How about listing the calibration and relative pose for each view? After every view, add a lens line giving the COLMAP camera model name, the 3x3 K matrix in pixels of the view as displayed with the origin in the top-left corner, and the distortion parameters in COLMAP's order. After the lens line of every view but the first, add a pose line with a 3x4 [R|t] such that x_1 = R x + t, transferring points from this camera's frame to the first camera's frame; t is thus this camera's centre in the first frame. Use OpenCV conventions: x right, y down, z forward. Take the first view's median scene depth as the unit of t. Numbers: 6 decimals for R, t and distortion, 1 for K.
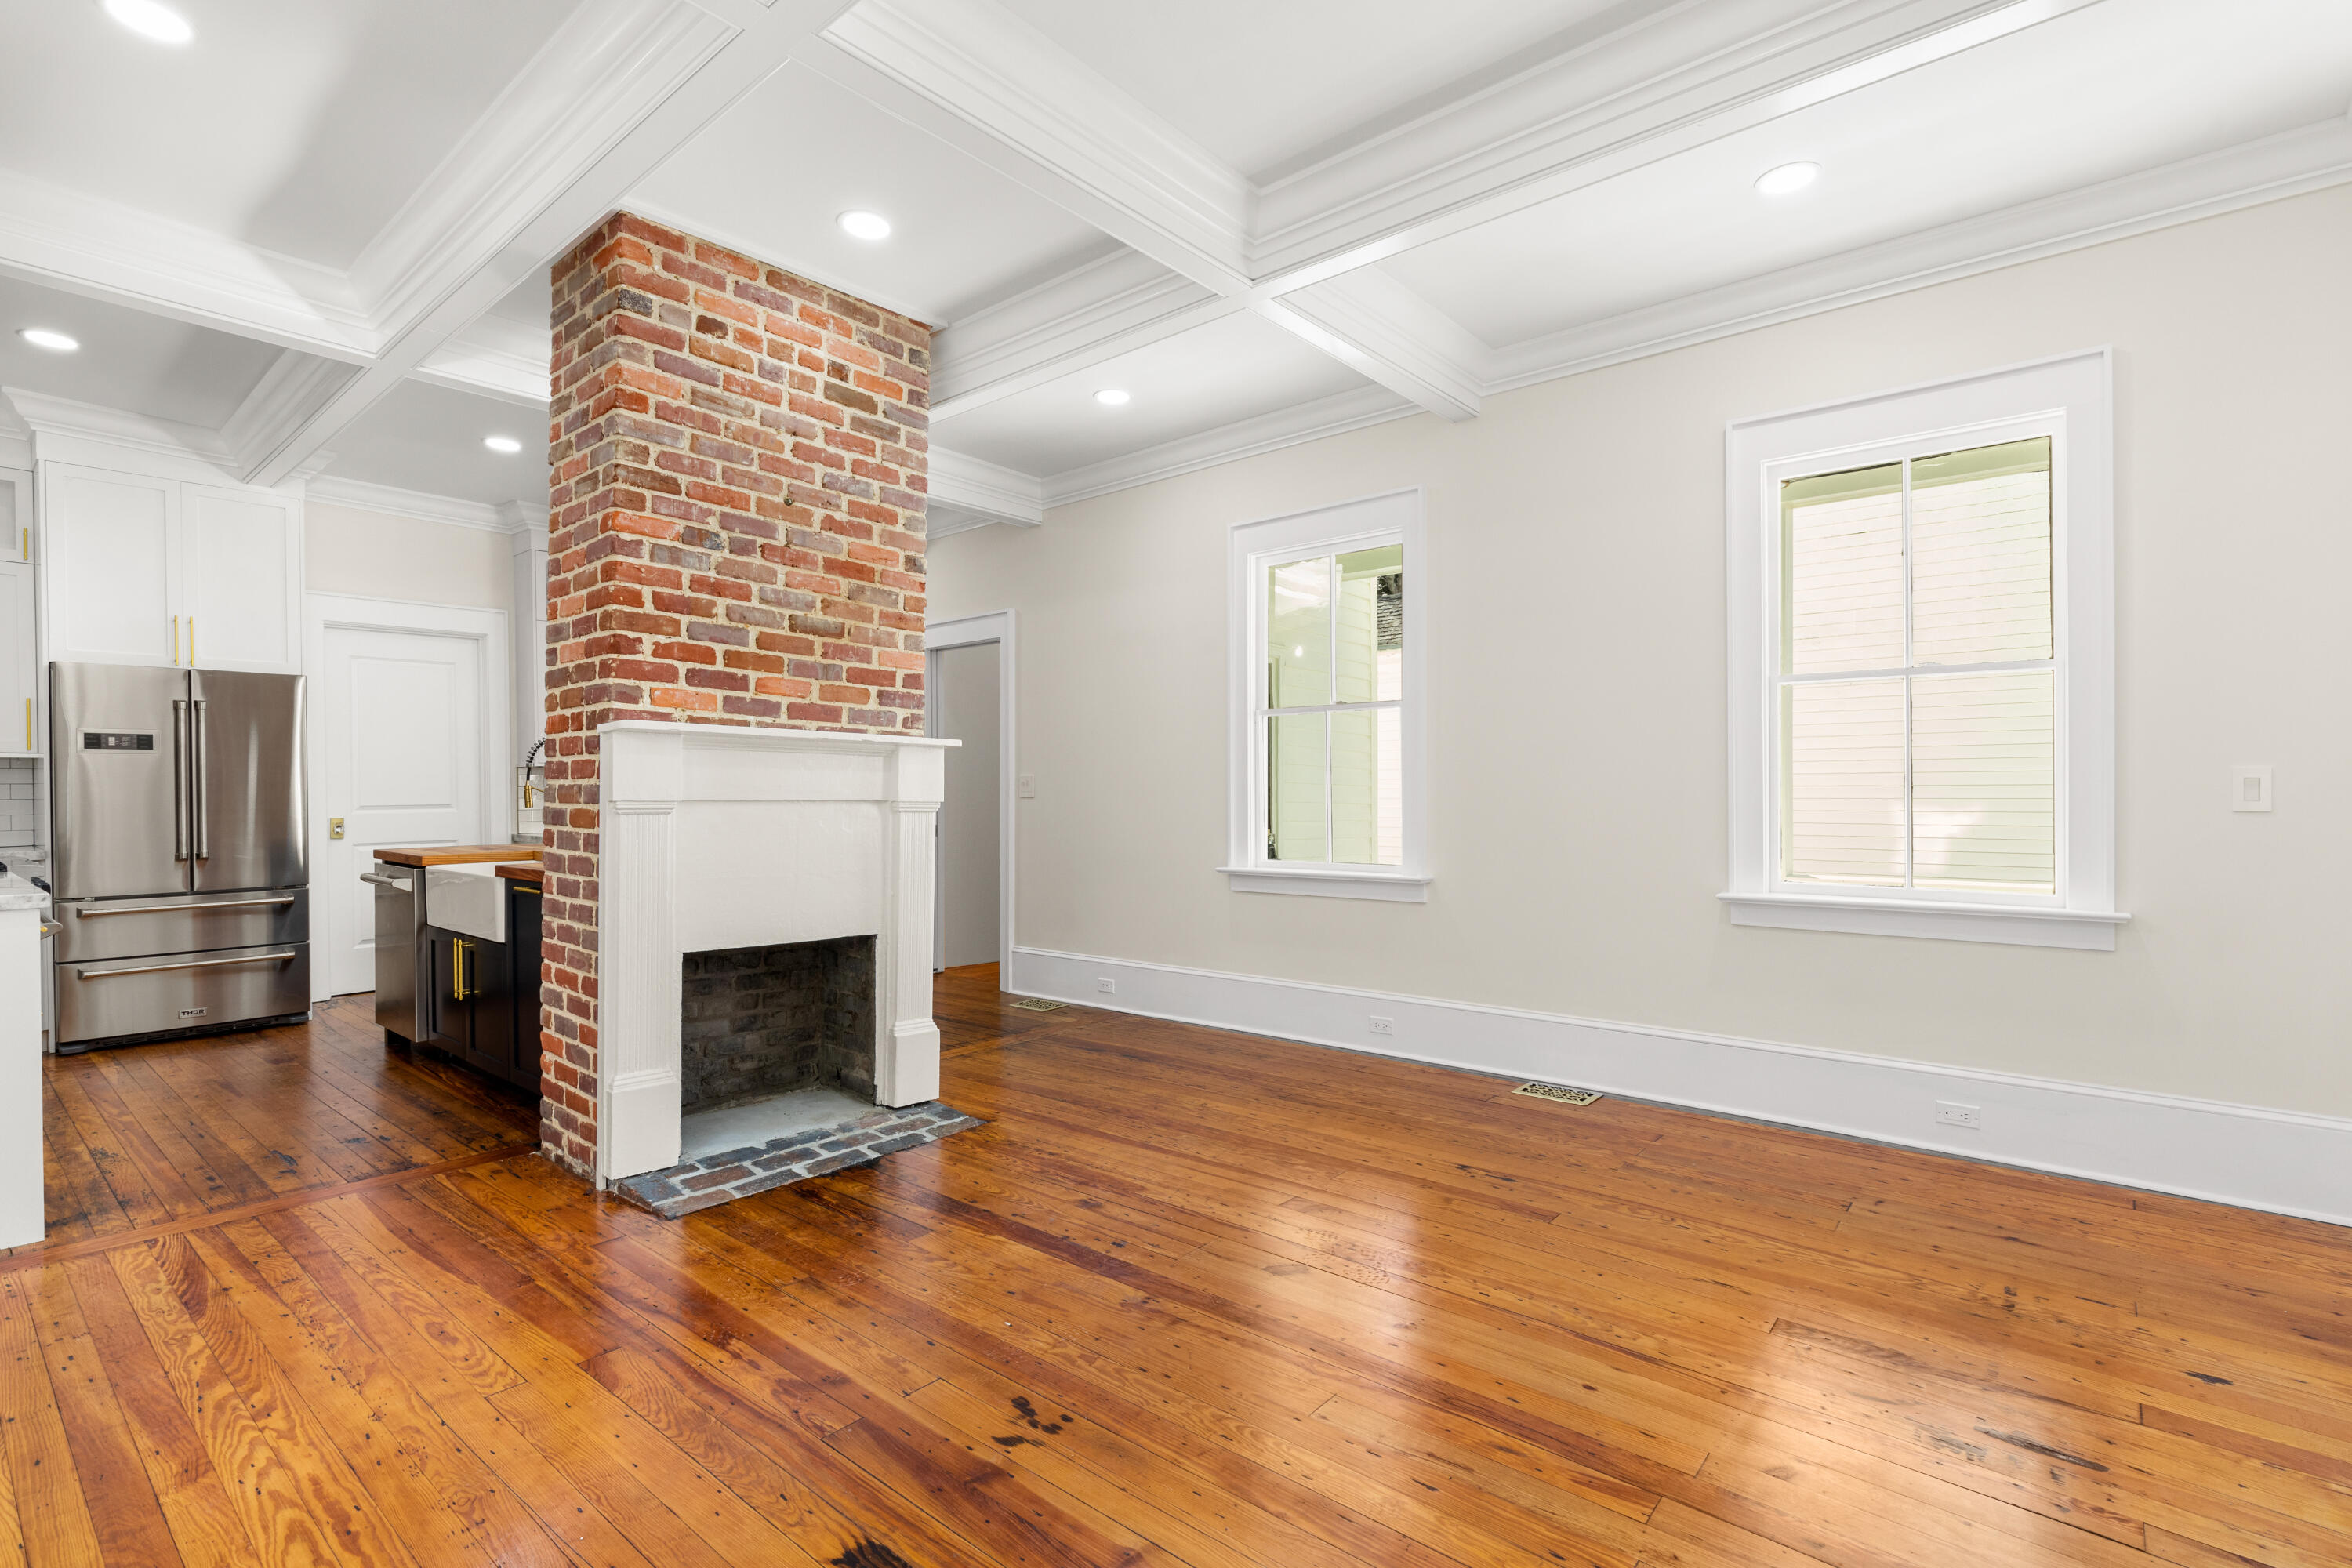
lens RADIAL K [[1083.0, 0, 1179.6], [0, 1083.0, 790.1], [0, 0, 1]] dist [0.000056, 0.000002]
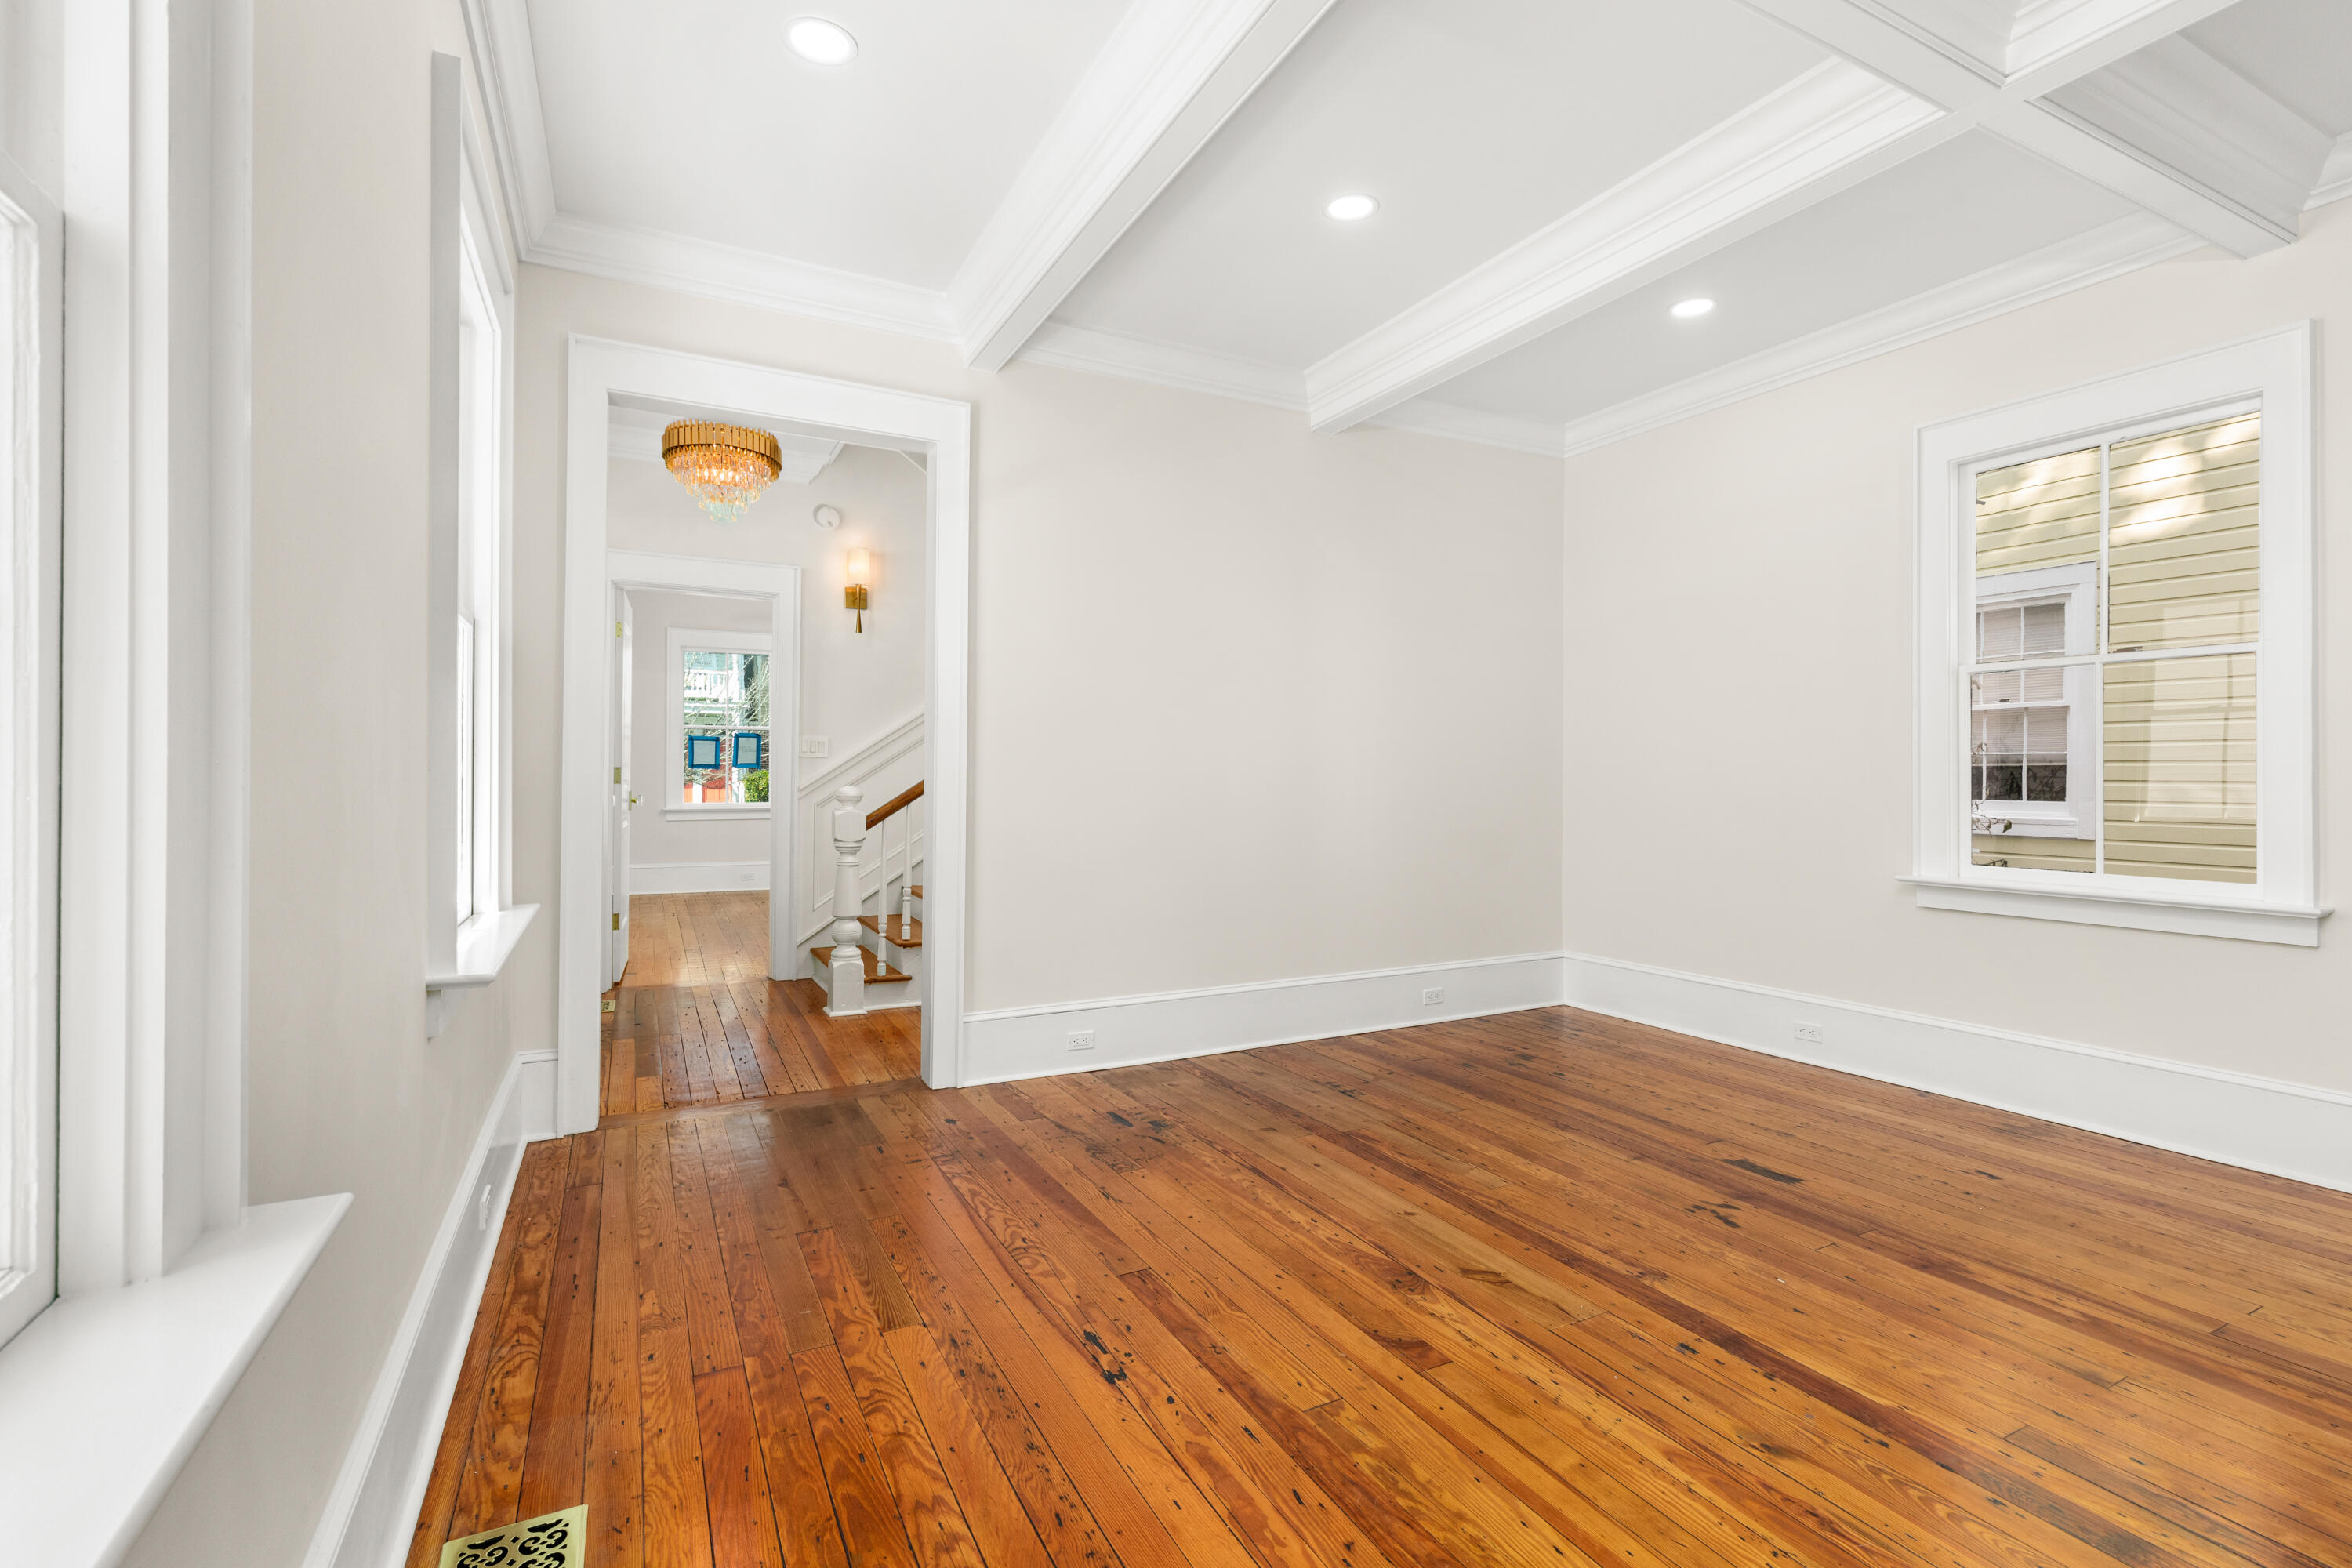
lens RADIAL K [[1049.5, 0, 1170.8], [0, 1049.5, 772.8], [0, 0, 1]] dist [0.004097, -0.000079]
pose [[-0.921936, -0.002498, 0.387333, -0.004885], [-0.002158, 0.999997, 0.001314, -0.005067], [-0.387335, 0.000375, -0.921939, 1.916991]]
